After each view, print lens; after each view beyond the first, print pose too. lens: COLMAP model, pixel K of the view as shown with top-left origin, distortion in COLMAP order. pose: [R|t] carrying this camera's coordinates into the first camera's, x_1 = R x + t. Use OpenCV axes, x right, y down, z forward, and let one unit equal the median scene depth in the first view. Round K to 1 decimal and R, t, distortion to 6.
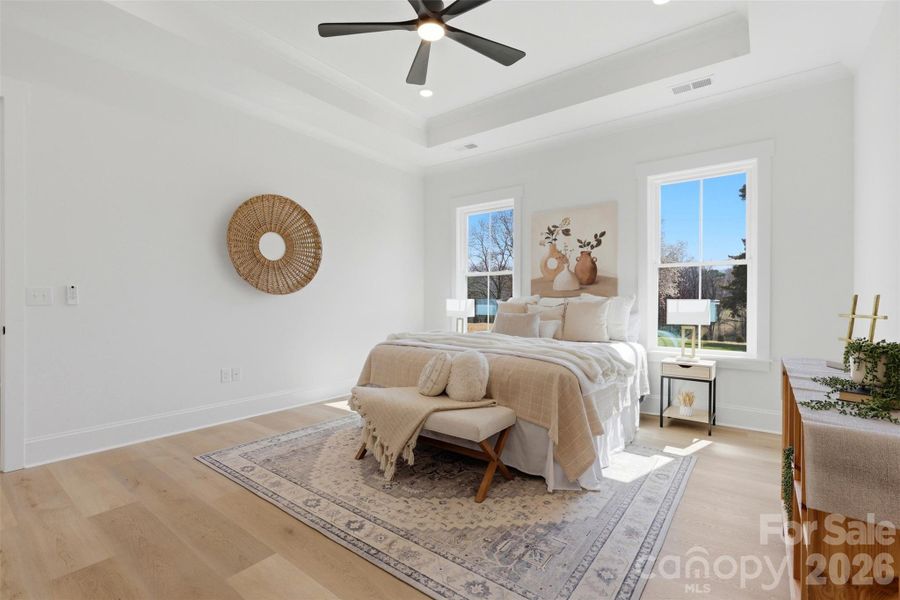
lens RADIAL K [[407.3, 0, 448.1], [0, 407.3, 300.3], [0, 0, 1]] dist [0.002242, -0.000314]
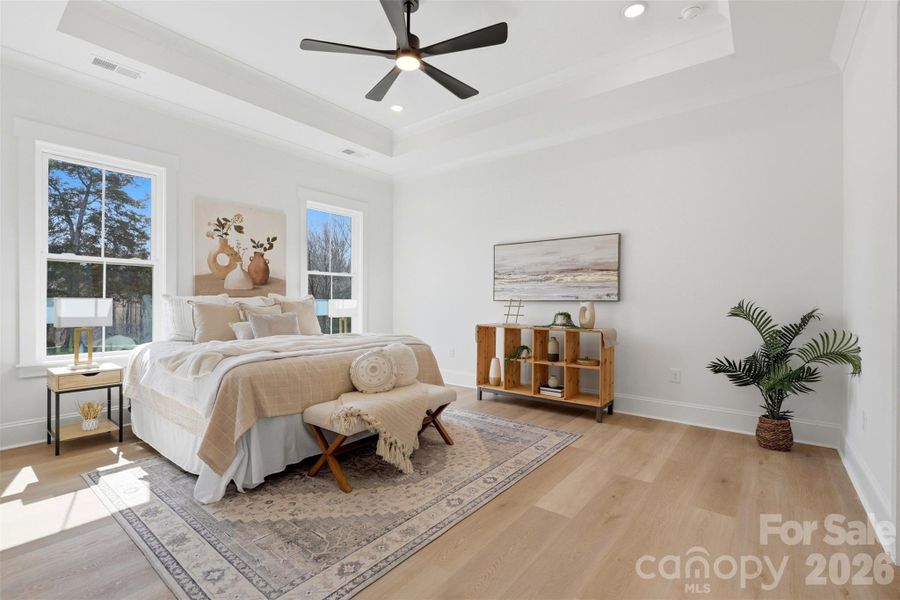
lens RADIAL K [[407.3, 0, 448.1], [0, 407.3, 300.3], [0, 0, 1]] dist [0.002242, -0.000314]
pose [[0.012444, -0.001714, 0.999921, -0.699494], [-0.002765, 0.999995, 0.001749, -0.002625], [-0.999919, -0.002786, 0.012439, 0.523899]]
